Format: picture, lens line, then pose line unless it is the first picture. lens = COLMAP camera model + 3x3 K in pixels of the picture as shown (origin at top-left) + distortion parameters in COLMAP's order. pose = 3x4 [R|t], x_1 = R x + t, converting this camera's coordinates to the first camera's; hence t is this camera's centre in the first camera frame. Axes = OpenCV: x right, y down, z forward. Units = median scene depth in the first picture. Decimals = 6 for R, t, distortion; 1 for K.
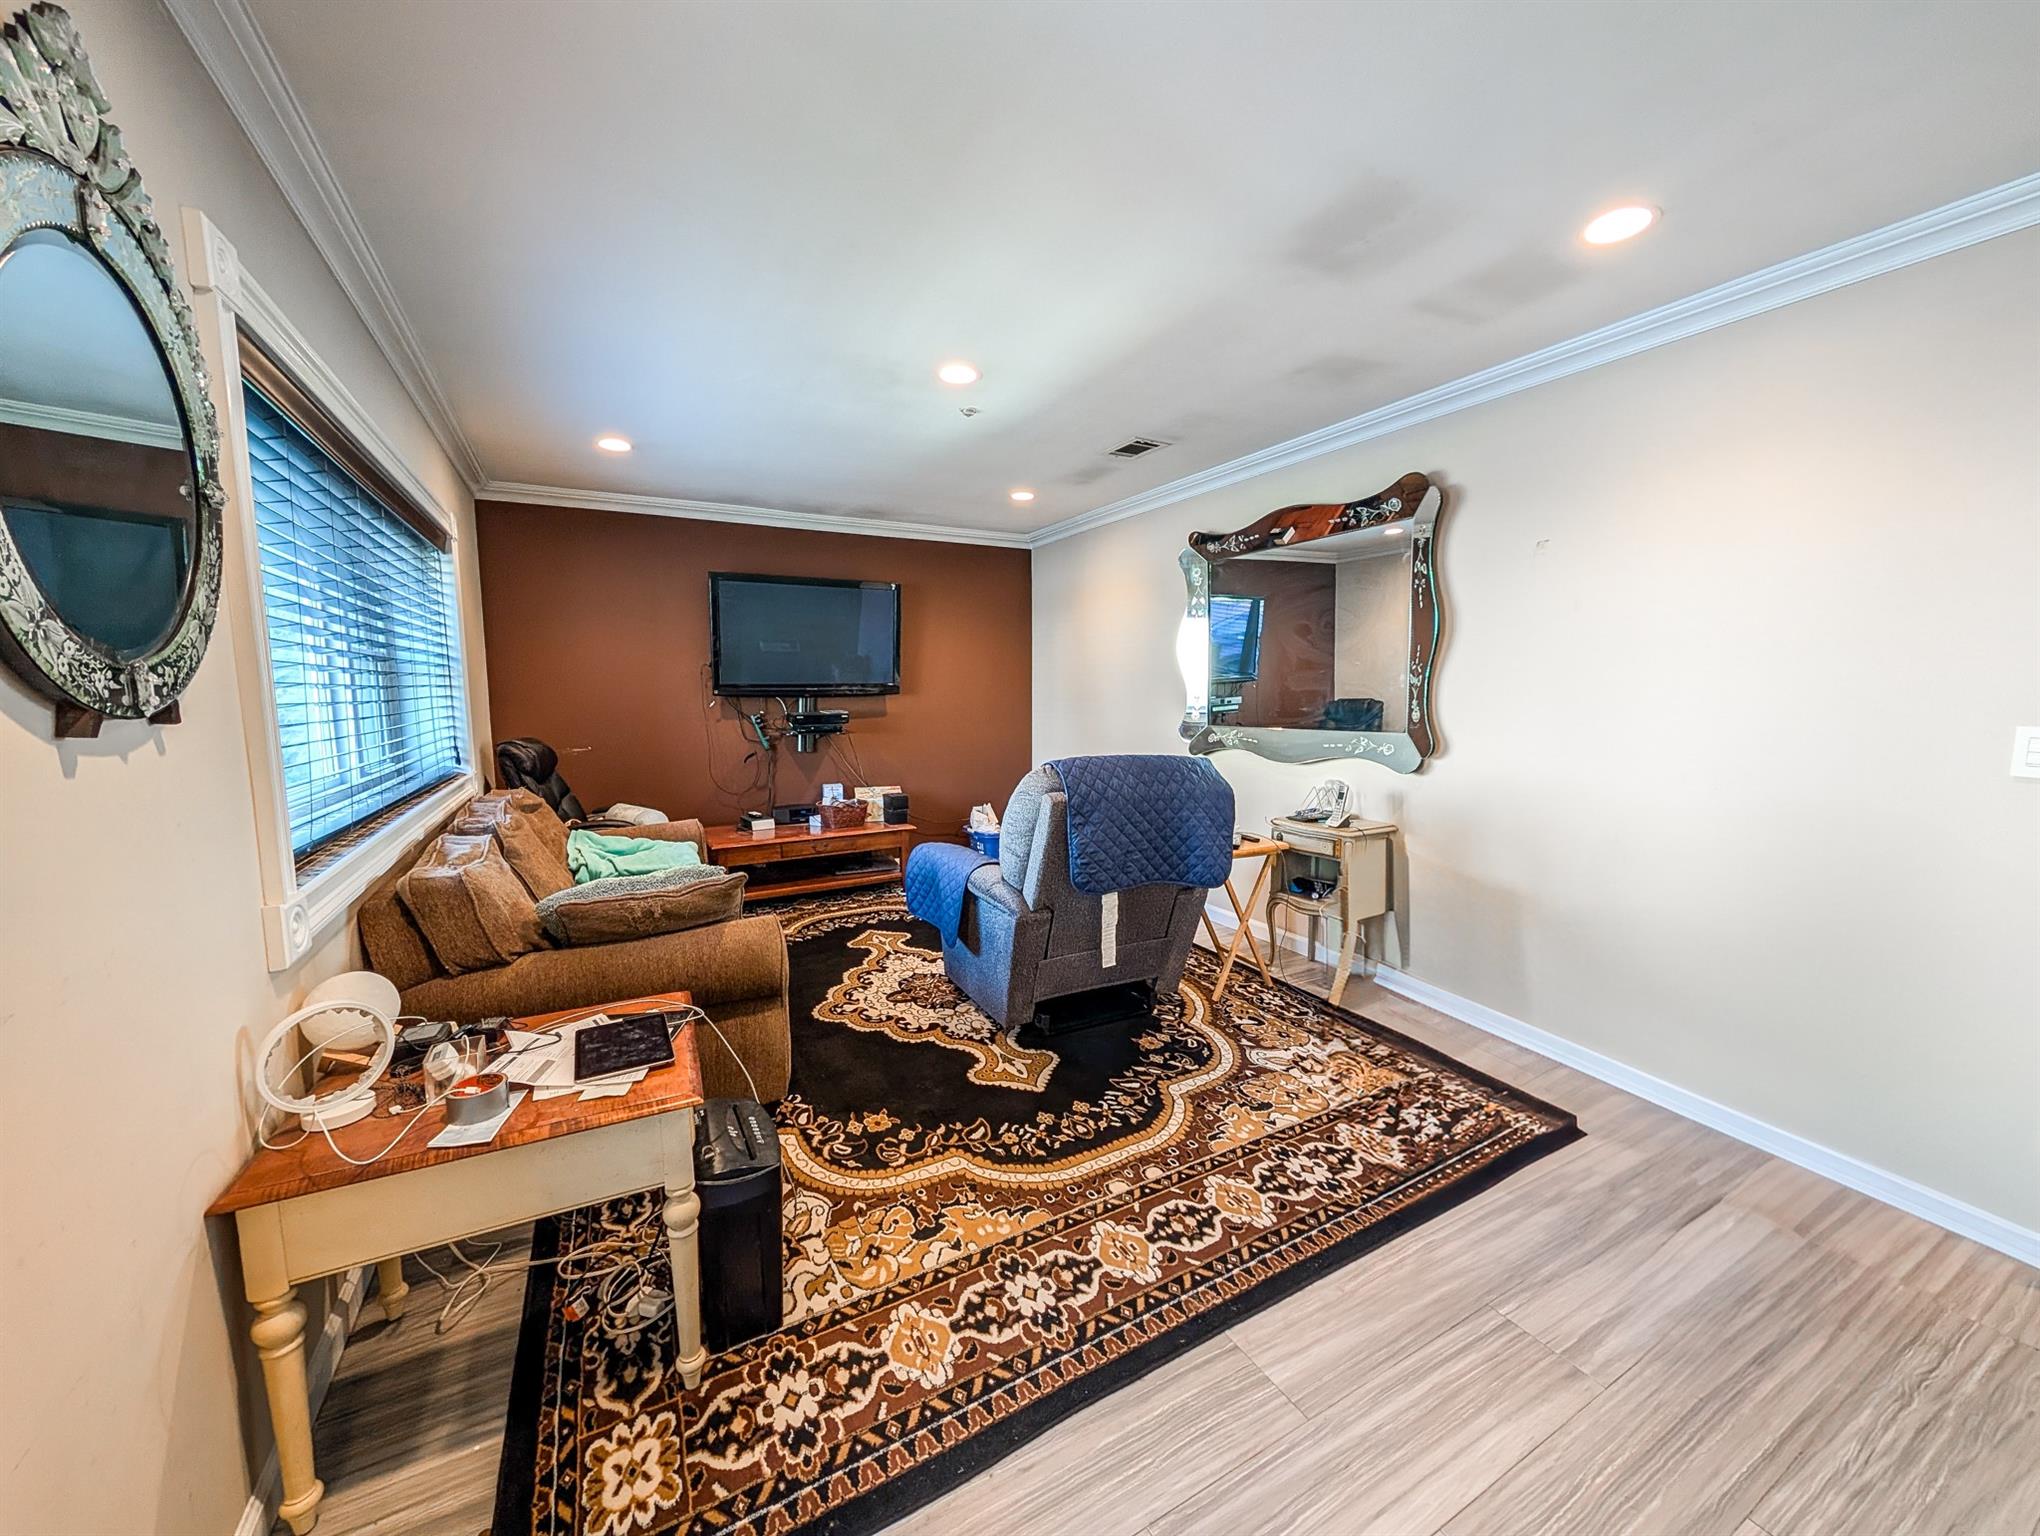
lens RADIAL K [[783.1, 0, 1038.2], [0, 783.1, 771.3], [0, 0, 1]] dist [0.001743, 0.000439]
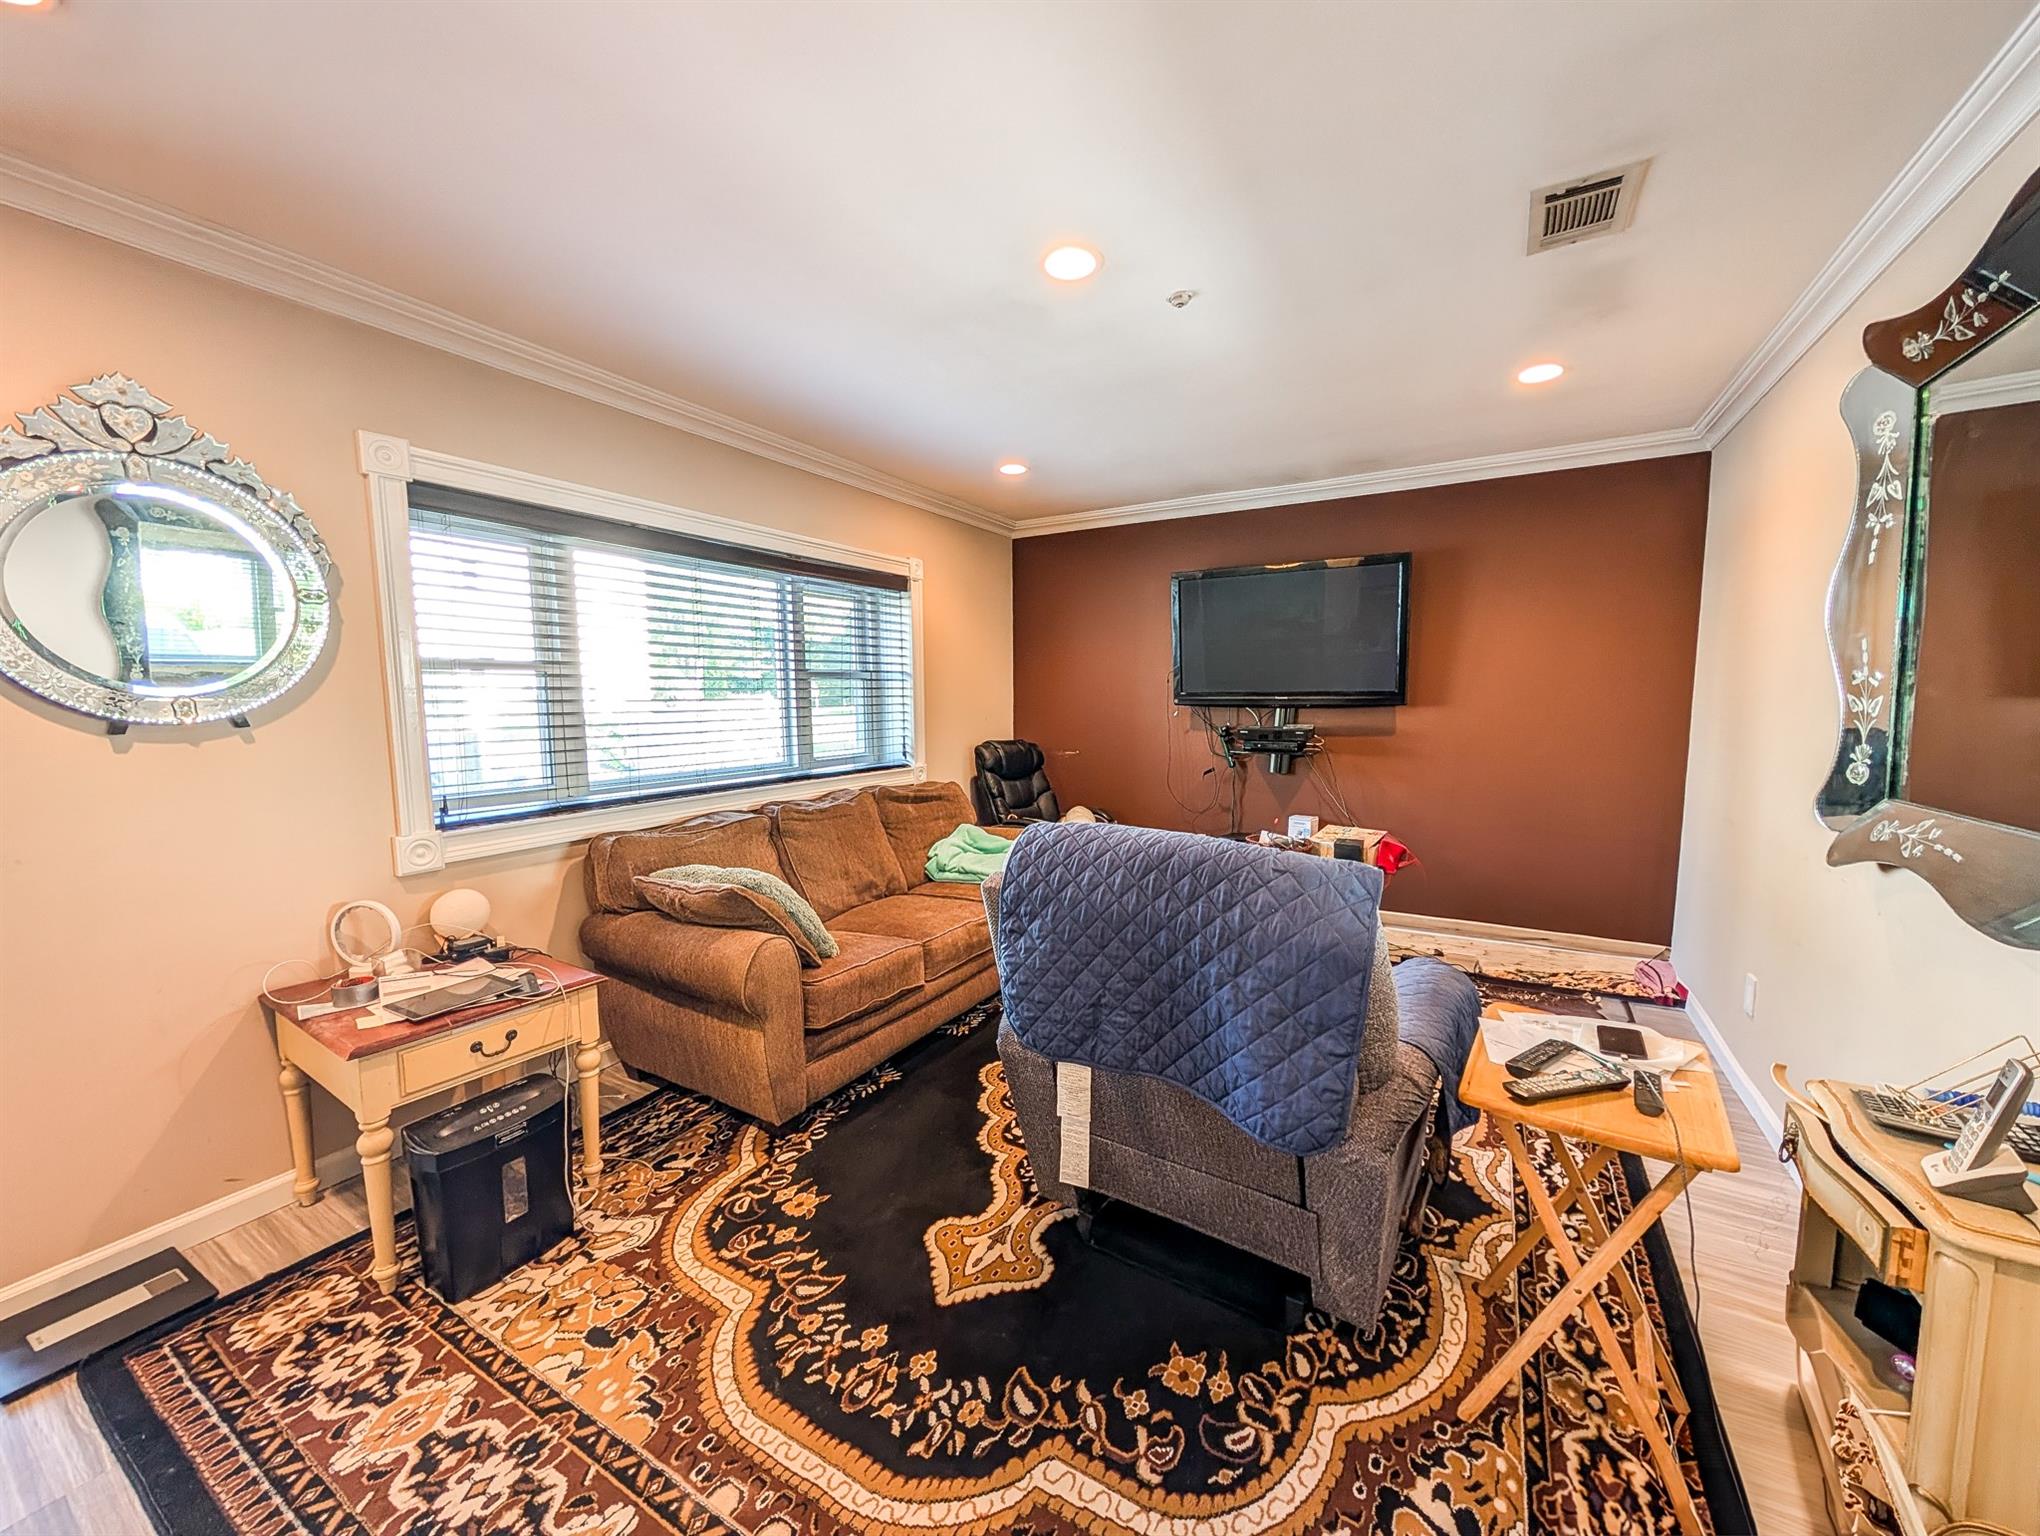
lens RADIAL K [[783.1, 0, 991.2], [0, 783.1, 768.1], [0, 0, 1]] dist [0.001743, 0.000439]
pose [[0.491811, 0.085878, -0.866457, 0.607770], [-0.090530, 0.994774, 0.047210, -0.093146], [0.865983, 0.055222, 0.497015, 0.718934]]
